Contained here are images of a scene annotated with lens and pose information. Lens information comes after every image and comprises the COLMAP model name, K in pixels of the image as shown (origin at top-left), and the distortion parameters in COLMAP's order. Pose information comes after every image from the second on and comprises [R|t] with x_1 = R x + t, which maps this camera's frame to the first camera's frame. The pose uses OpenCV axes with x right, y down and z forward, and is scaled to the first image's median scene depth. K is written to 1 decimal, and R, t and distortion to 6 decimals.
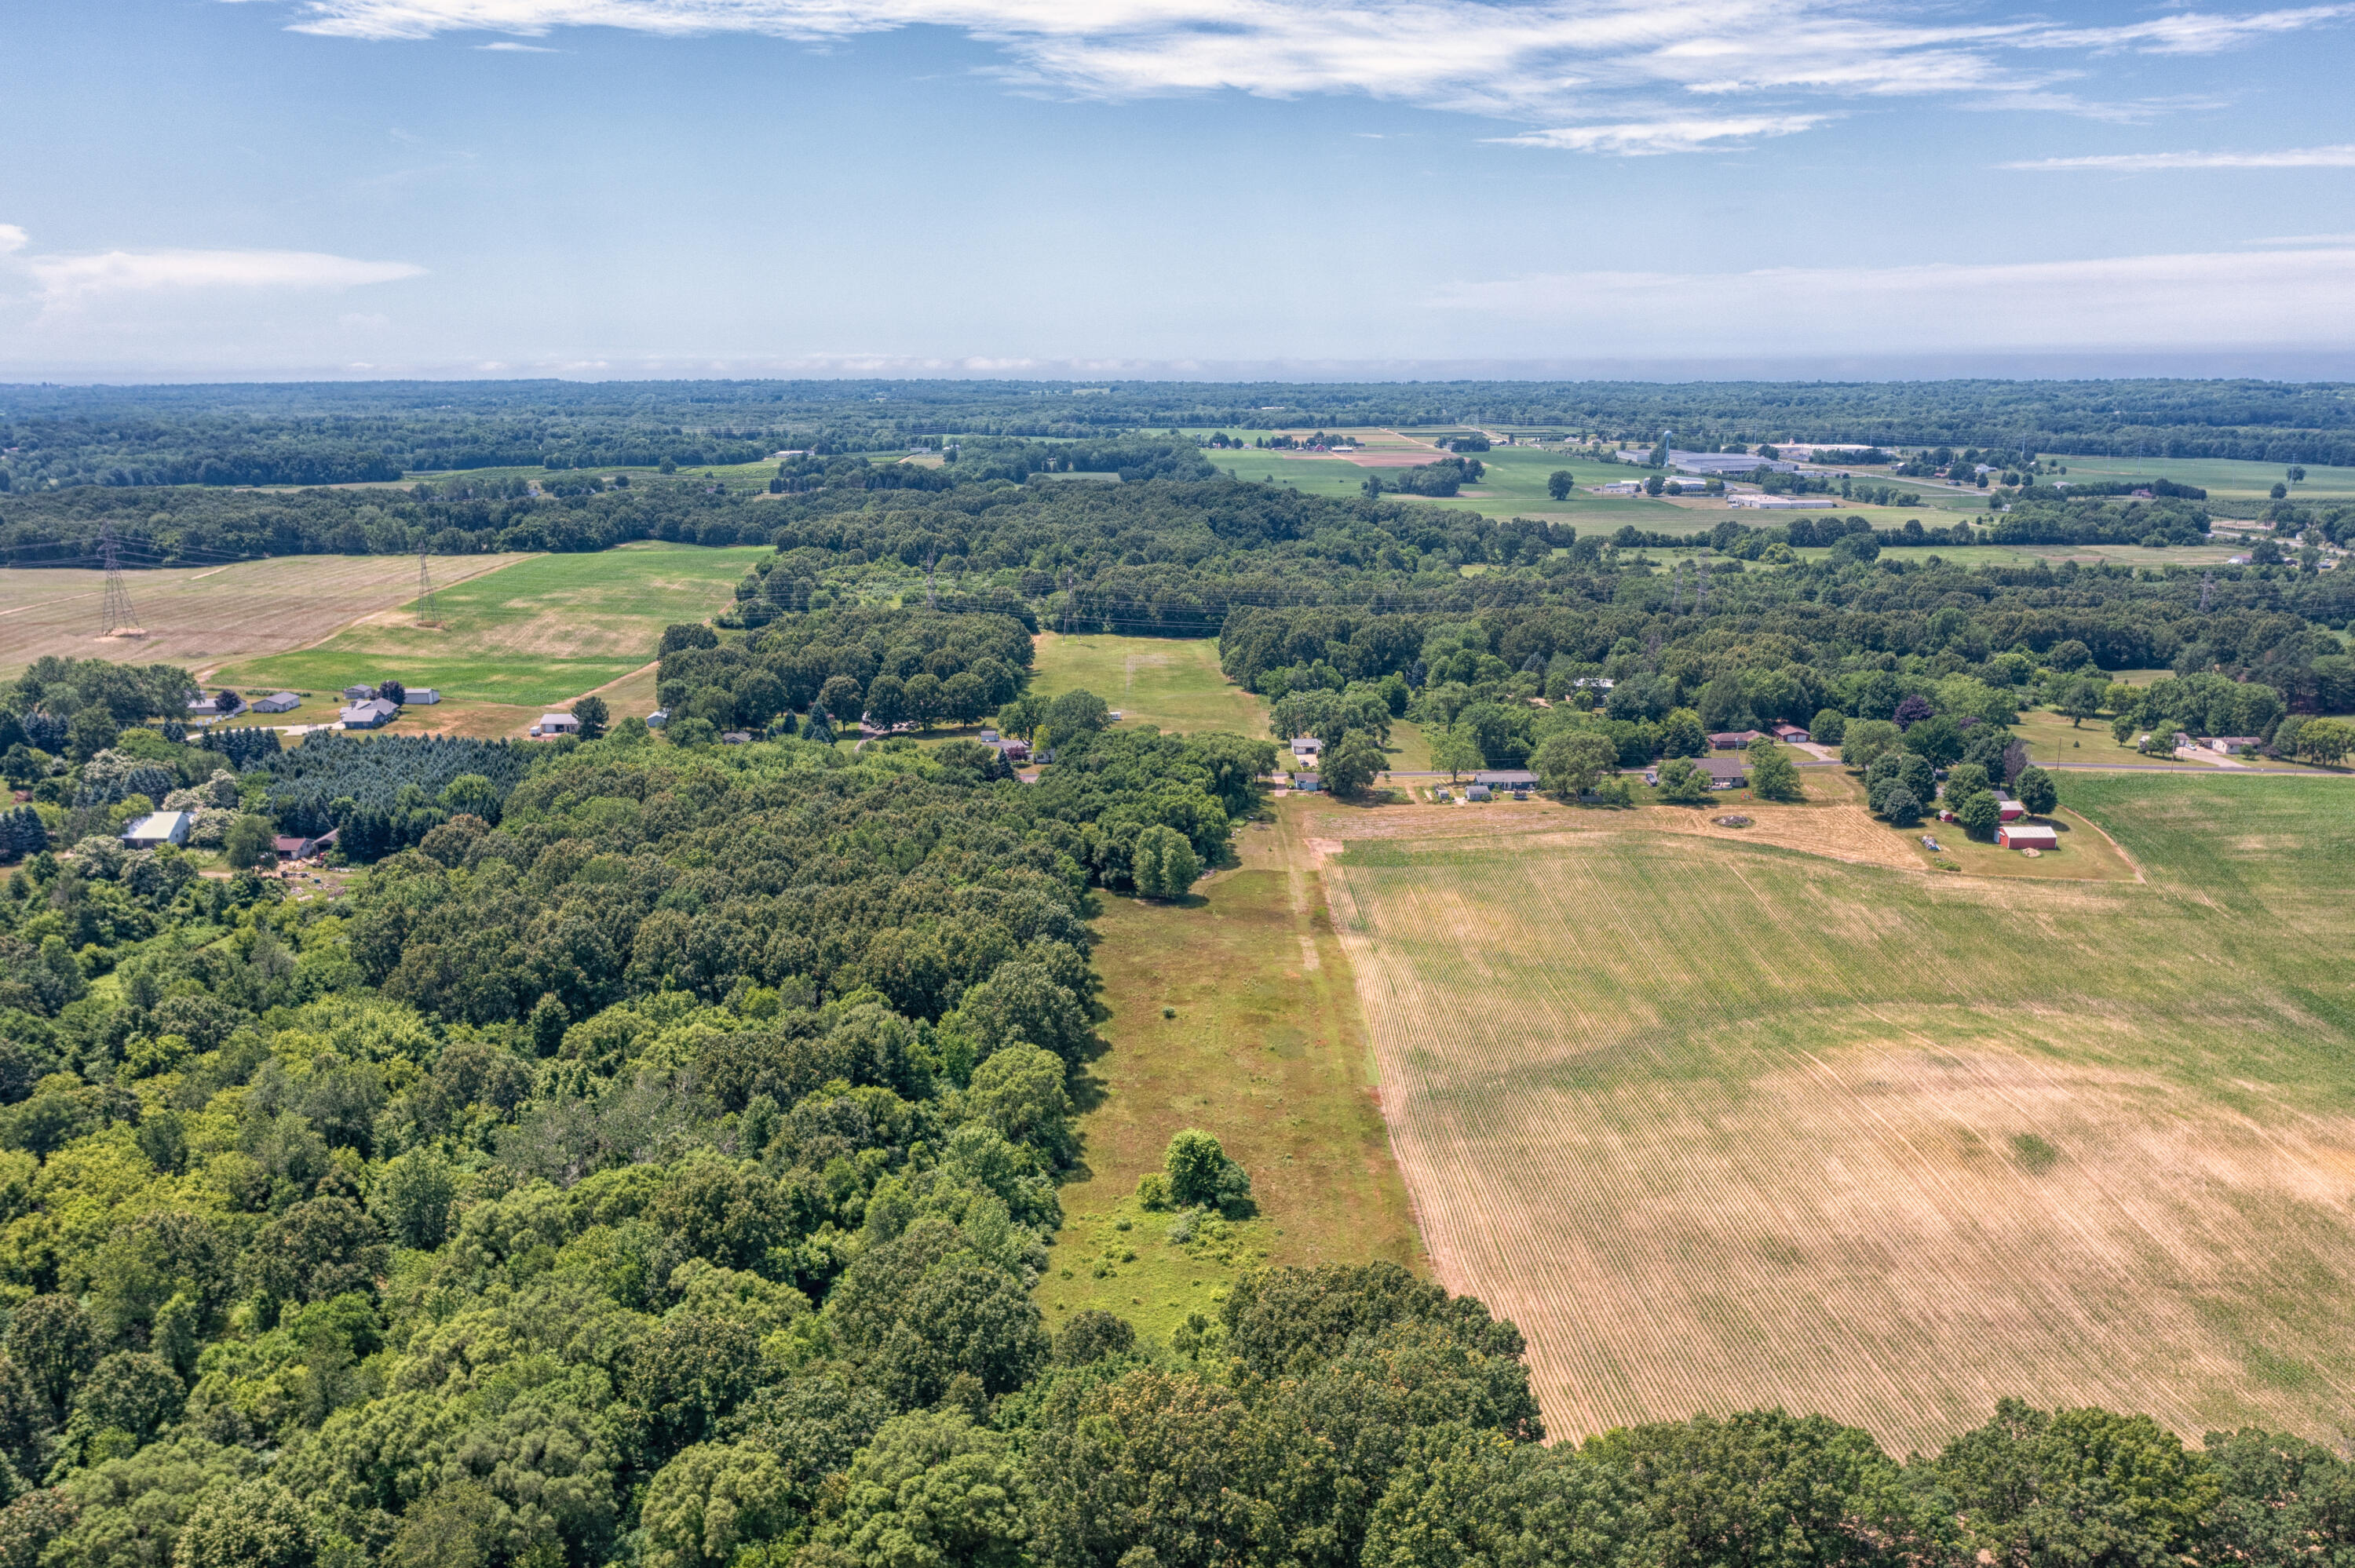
lens RADIAL K [[1892.5, 0, 1177.5], [0, 1892.5, 784.0], [0, 0, 1]] dist [-0.003084, 0.001173]
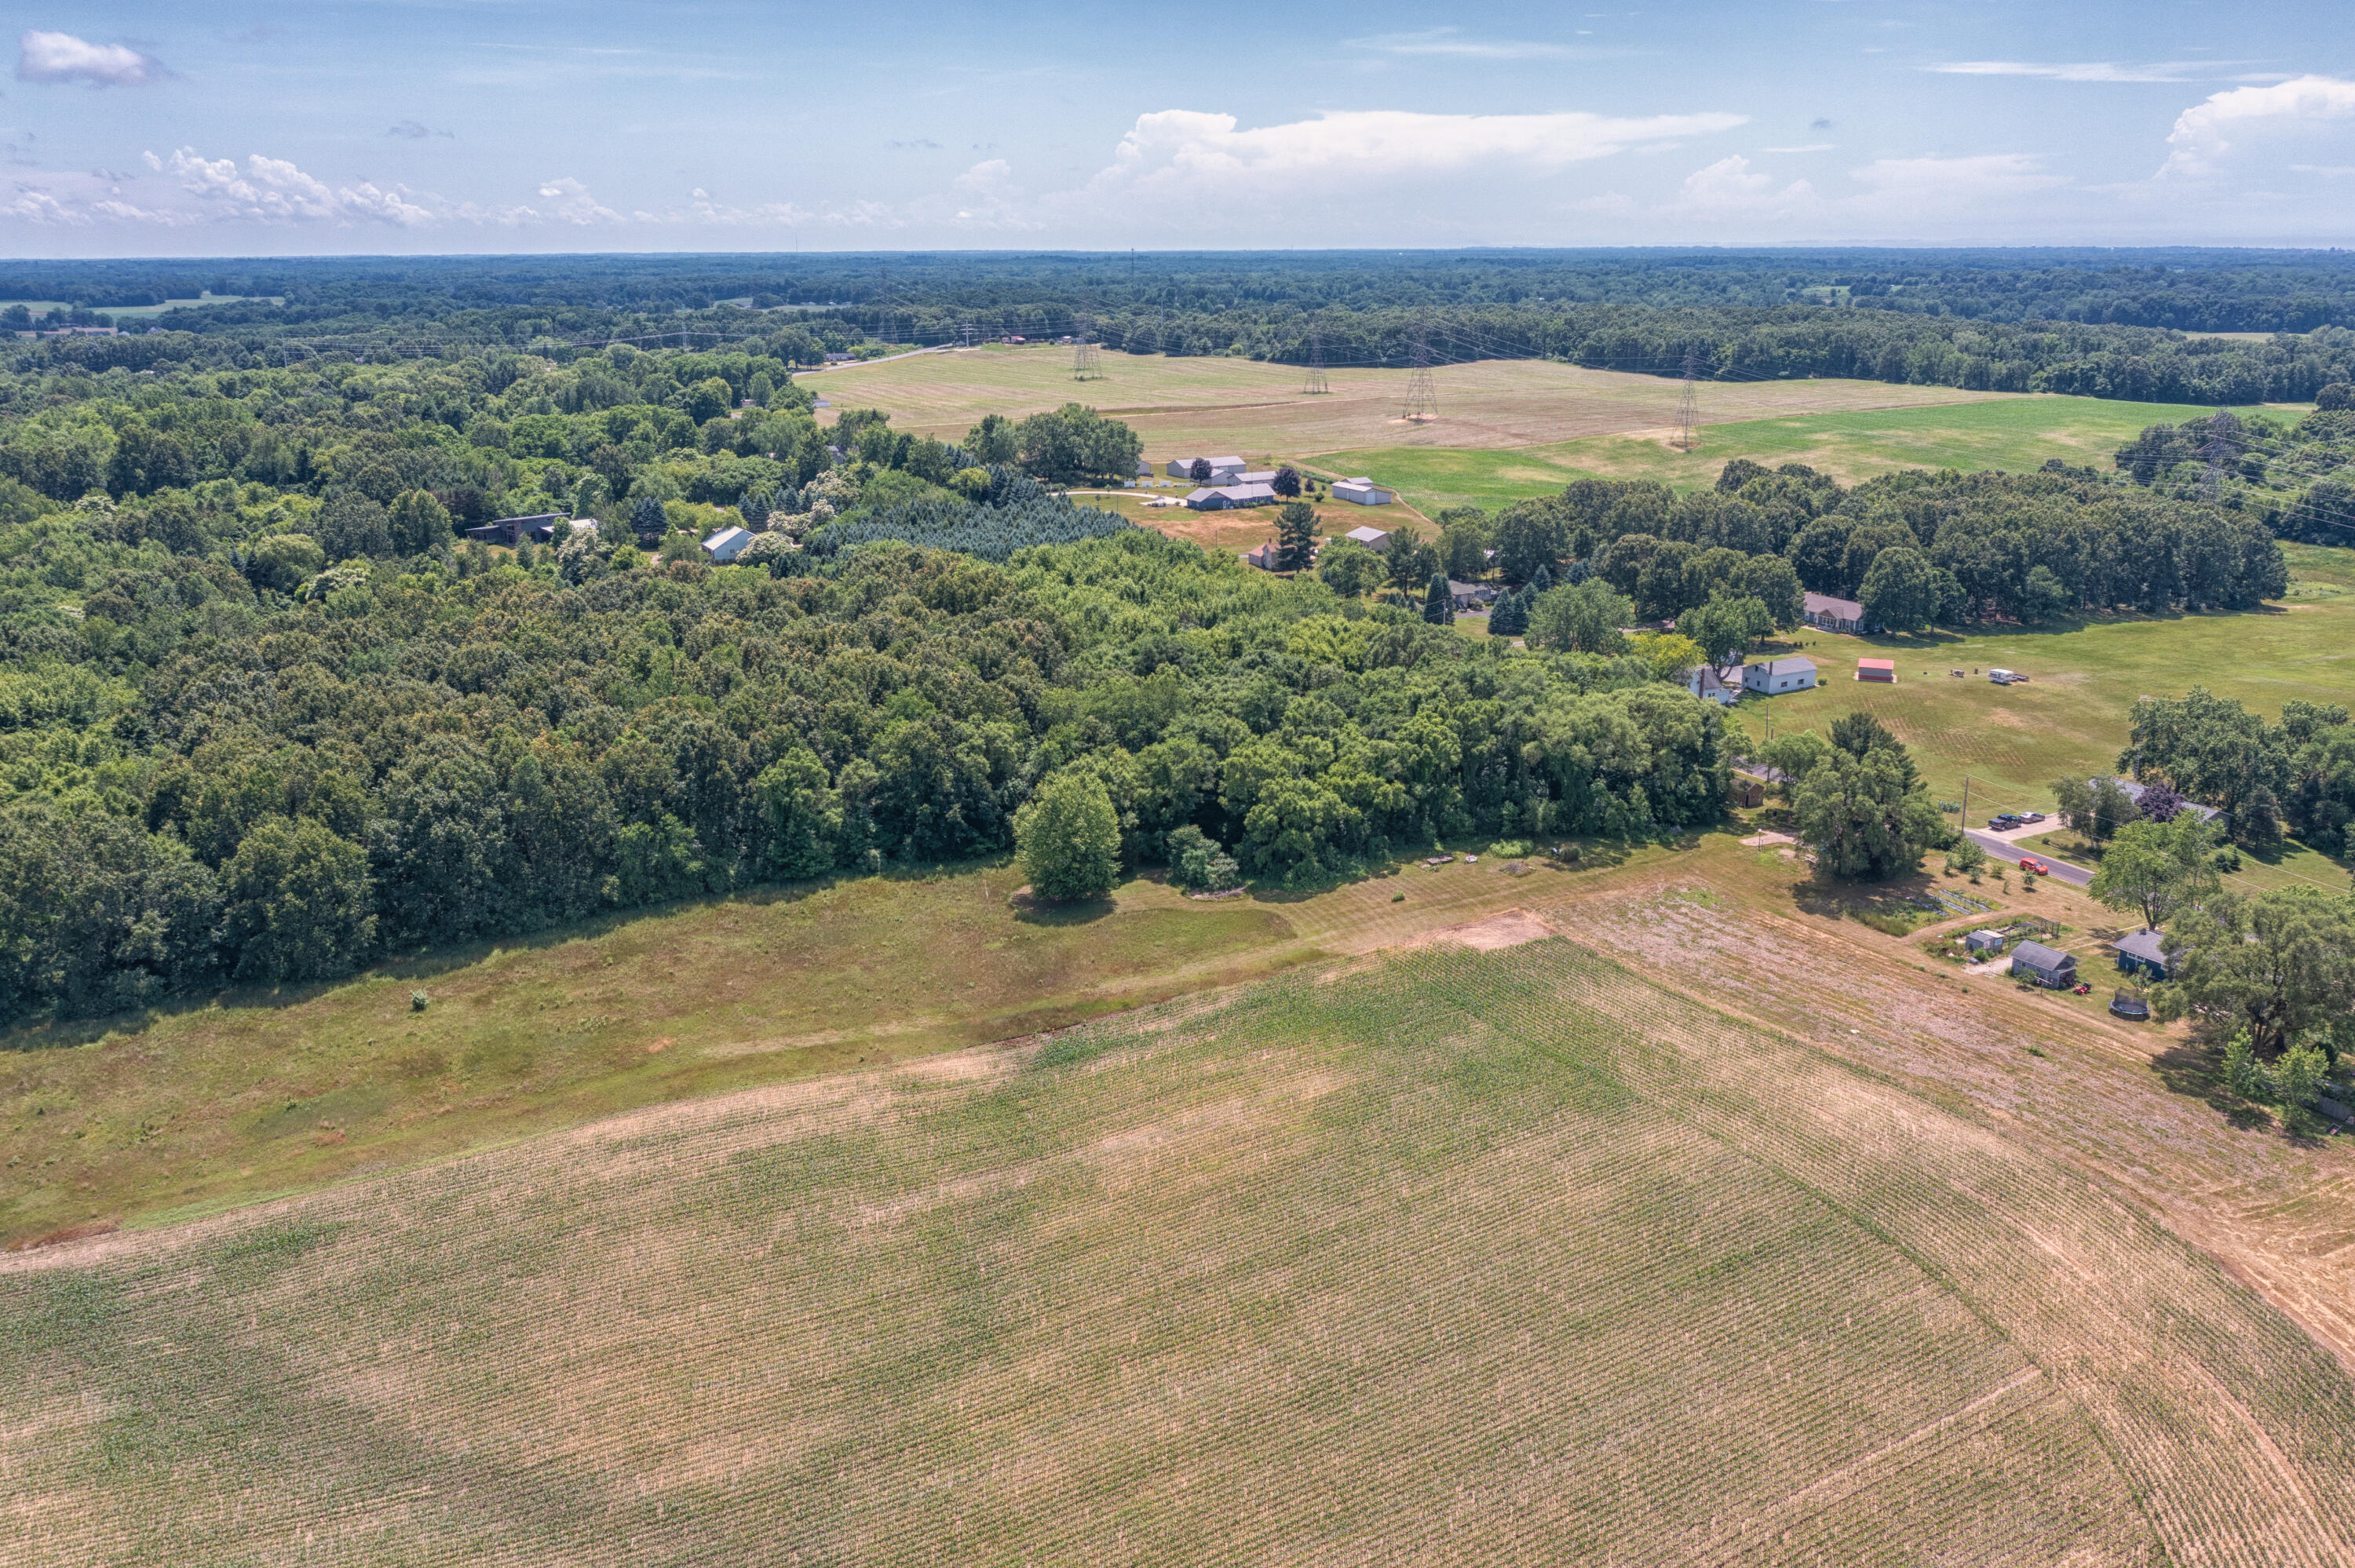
lens RADIAL K [[1850.0, 0, 1177.5], [0, 1850.0, 784.0], [0, 0, 1]] dist [-0.004122, -0.003939]
pose [[0.449995, 0.254170, -0.856097, 0.590399], [-0.193197, 0.963647, 0.184550, -0.103196], [0.871882, 0.082349, 0.482742, 0.905168]]
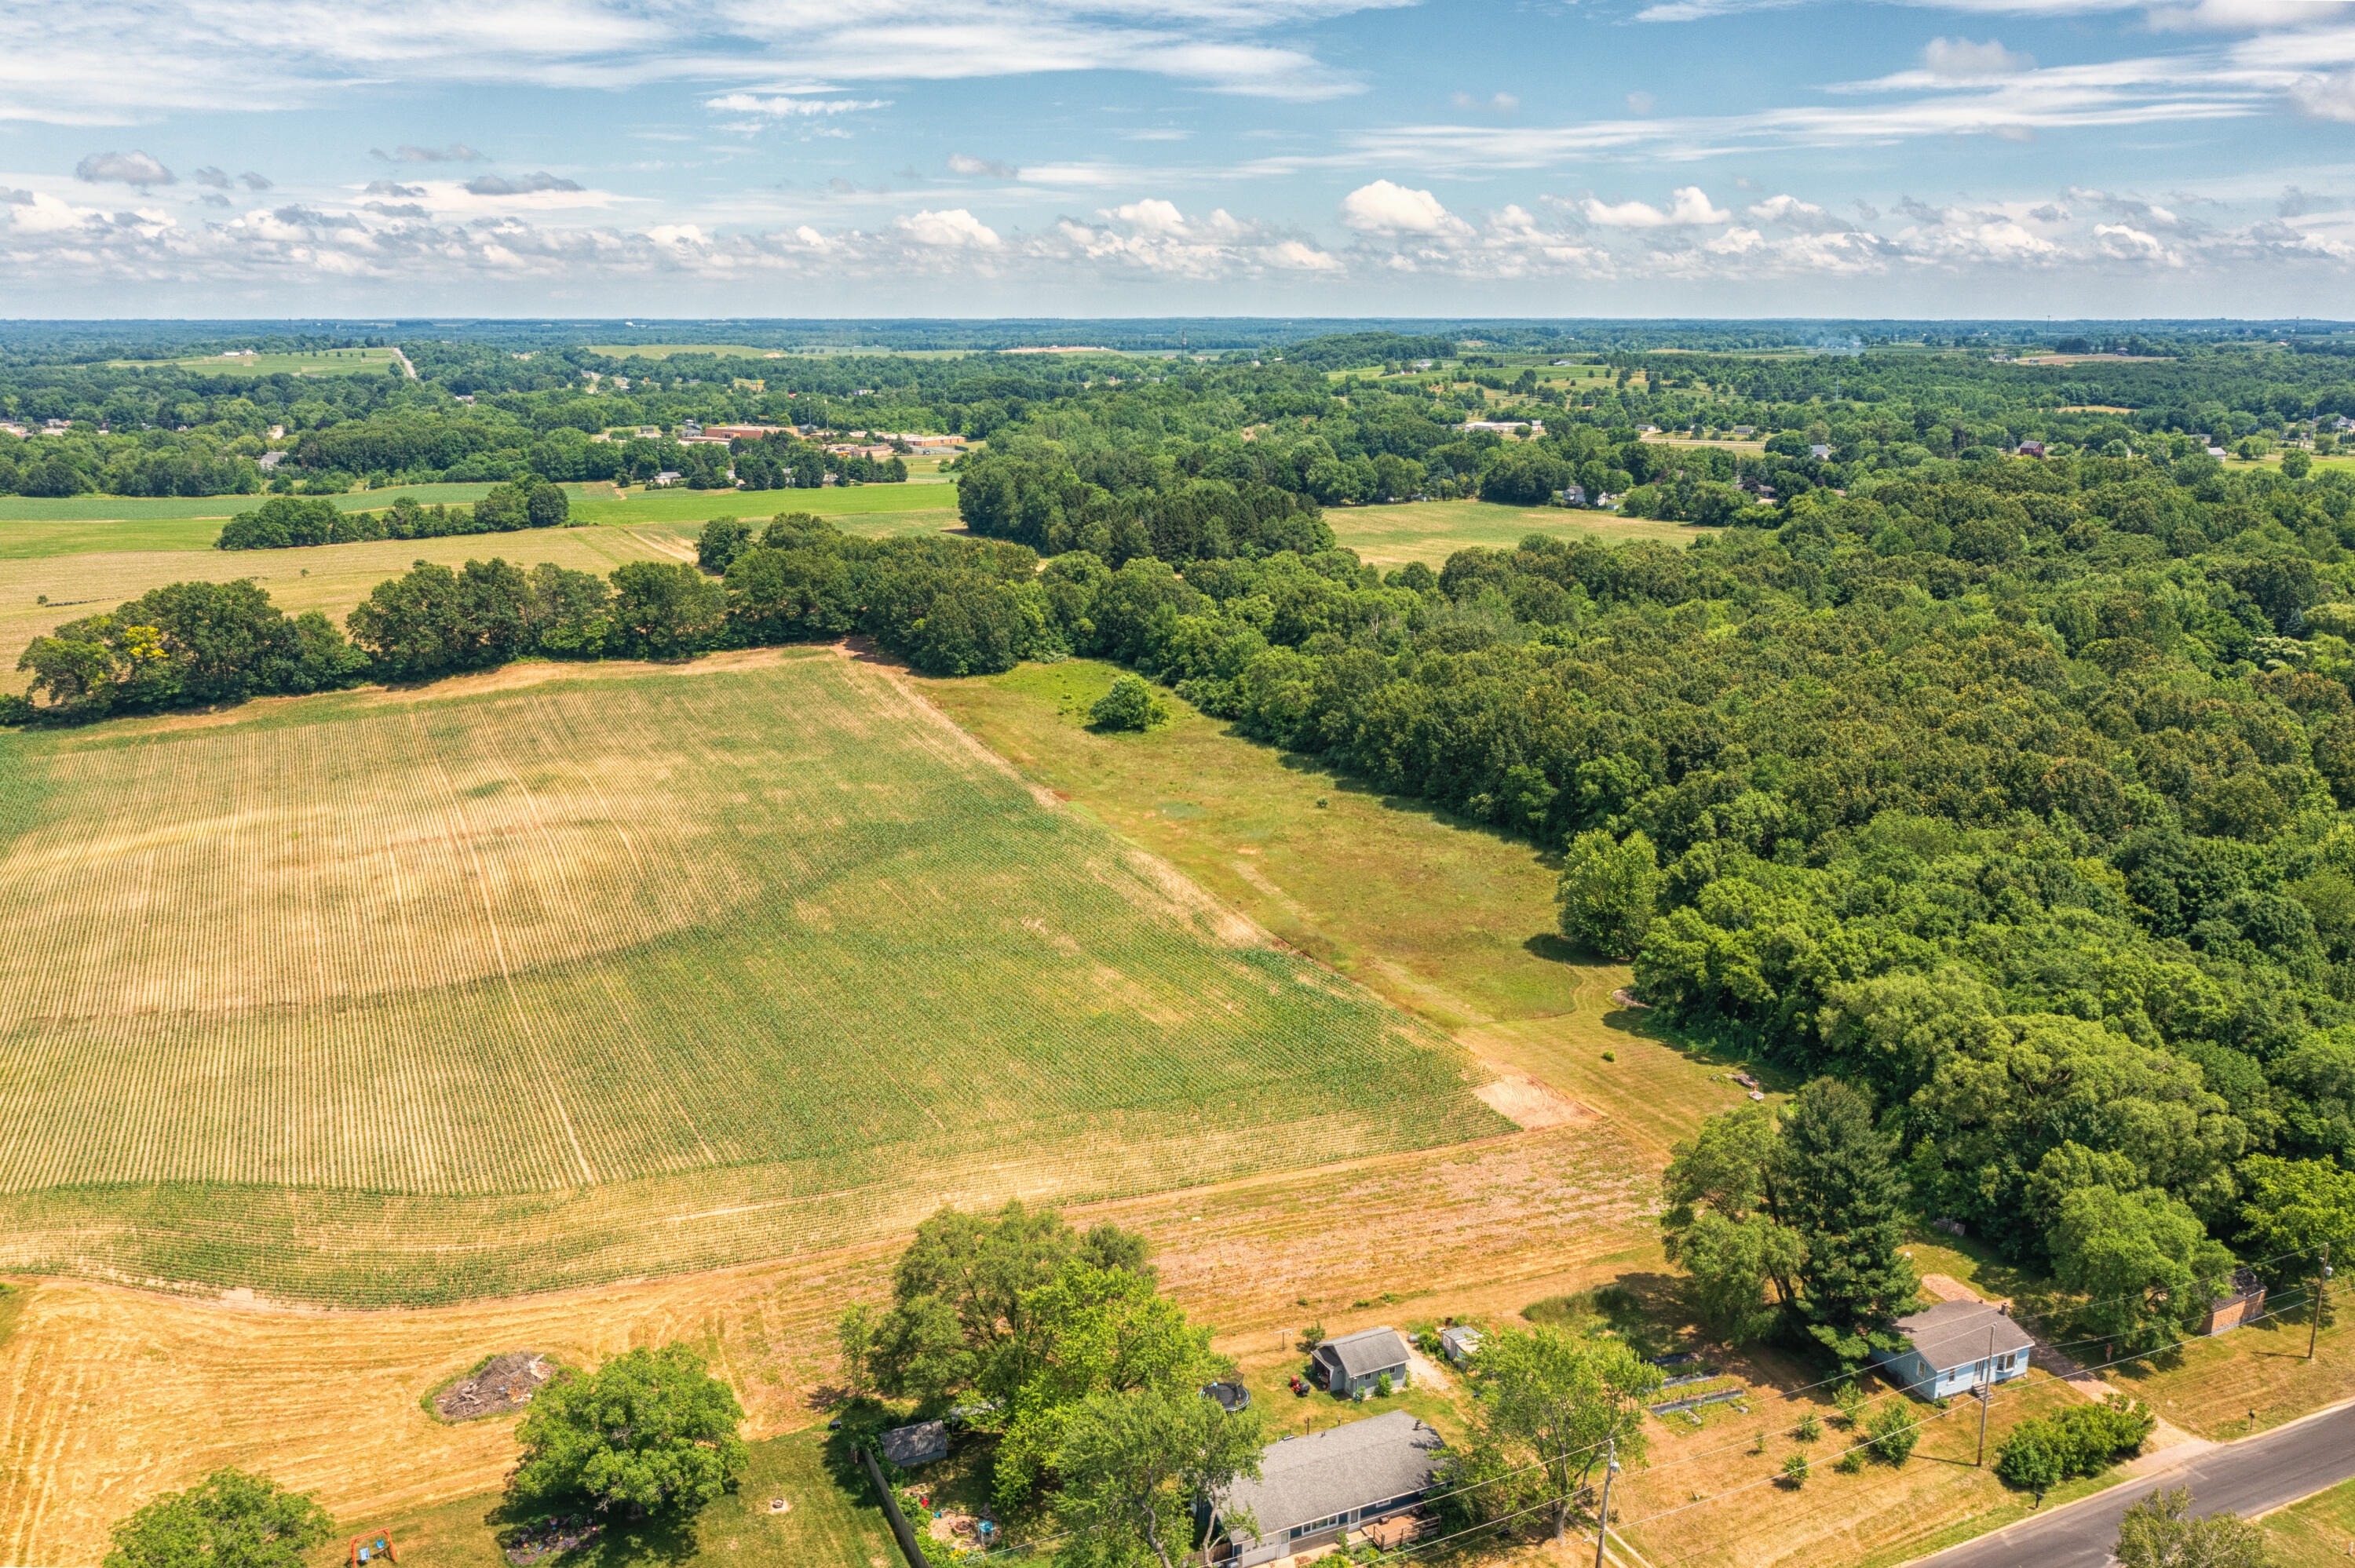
lens RADIAL K [[1892.5, 0, 1177.5], [0, 1892.5, 784.0], [0, 0, 1]] dist [-0.003084, 0.001173]
pose [[-0.917704, 0.099699, -0.384551, 0.409851], [-0.084689, 0.896647, 0.434571, -0.280741], [0.388132, 0.431375, -0.814413, 1.697948]]
